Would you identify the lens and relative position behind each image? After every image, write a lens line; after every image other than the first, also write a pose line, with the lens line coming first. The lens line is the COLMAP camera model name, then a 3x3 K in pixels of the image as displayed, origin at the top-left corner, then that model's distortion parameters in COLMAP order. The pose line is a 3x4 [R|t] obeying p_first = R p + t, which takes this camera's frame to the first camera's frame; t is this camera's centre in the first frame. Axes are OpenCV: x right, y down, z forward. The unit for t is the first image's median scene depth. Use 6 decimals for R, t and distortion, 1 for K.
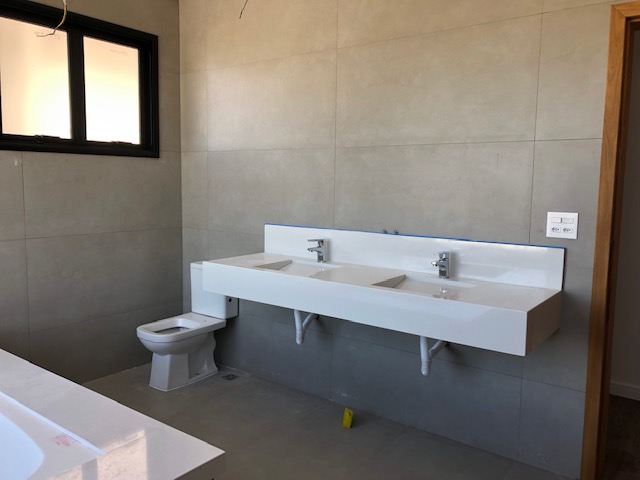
lens RADIAL K [[522.9, 0, 320.0], [0, 522.9, 240.0], [0, 0, 1]] dist [0.061853, -0.091209]
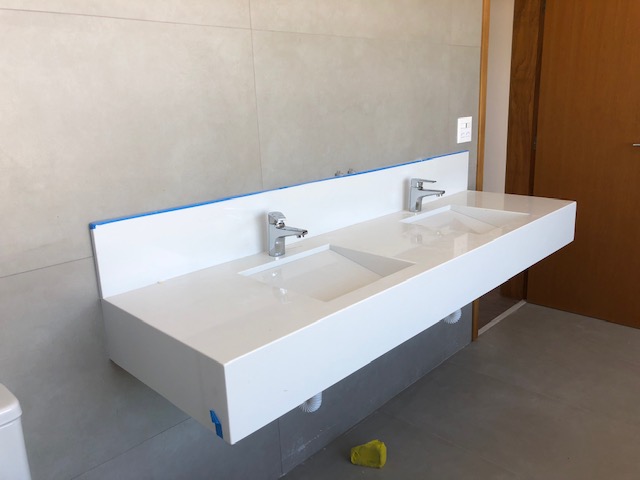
lens RADIAL K [[519.5, 0, 322.0], [0, 519.5, 230.3], [0, 0, 1]] dist [0.012678, 0.004554]
pose [[0.112310, -0.264848, 0.957727, -0.501883], [0.146931, 0.957657, 0.247598, -0.107882], [-0.982750, 0.112912, 0.146469, 0.907068]]
